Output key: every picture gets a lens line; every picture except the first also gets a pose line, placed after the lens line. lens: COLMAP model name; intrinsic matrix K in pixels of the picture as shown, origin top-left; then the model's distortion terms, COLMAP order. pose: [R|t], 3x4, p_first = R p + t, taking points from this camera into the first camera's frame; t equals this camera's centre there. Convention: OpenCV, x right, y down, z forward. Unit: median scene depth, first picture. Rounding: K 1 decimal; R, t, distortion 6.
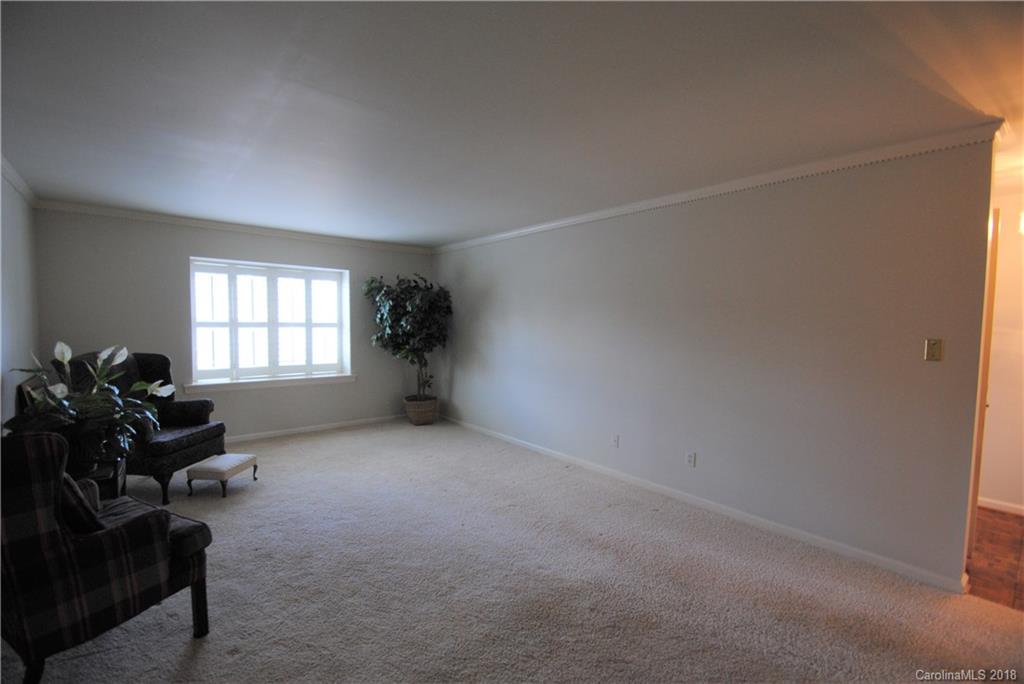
lens RADIAL K [[448.6, 0, 497.1], [0, 448.6, 345.2], [0, 0, 1]] dist [0.016758, -0.016511]
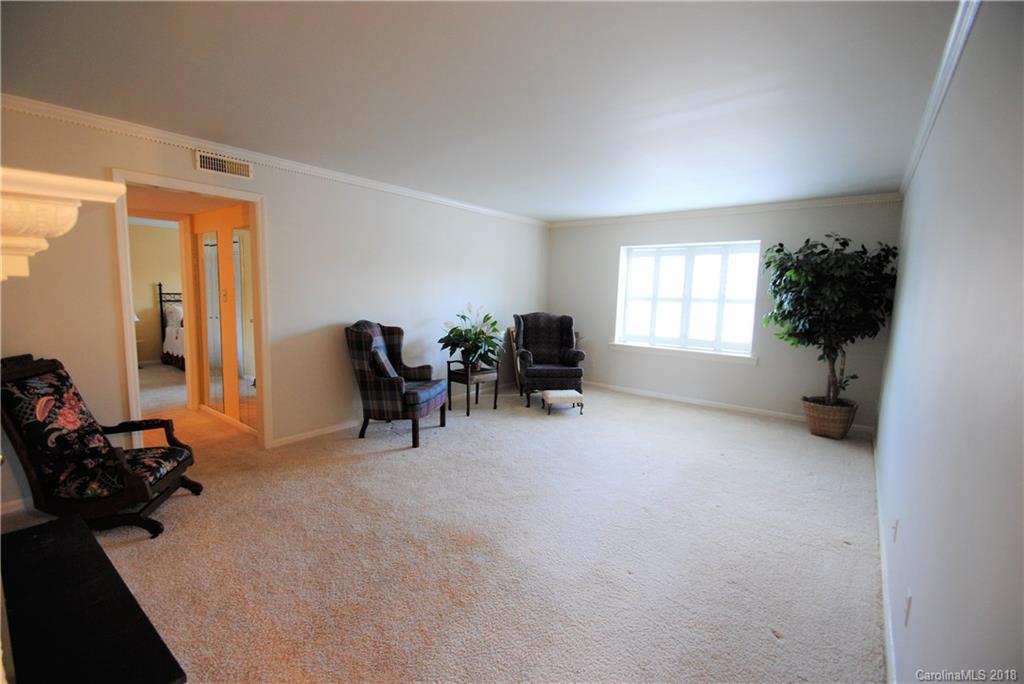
lens RADIAL K [[448.6, 0, 497.1], [0, 448.6, 345.2], [0, 0, 1]] dist [0.016758, -0.016511]
pose [[0.217055, 0.111270, -0.969797, 0.482924], [-0.069031, 0.992745, 0.098453, -0.012204], [0.973715, 0.045576, 0.223161, 0.324416]]
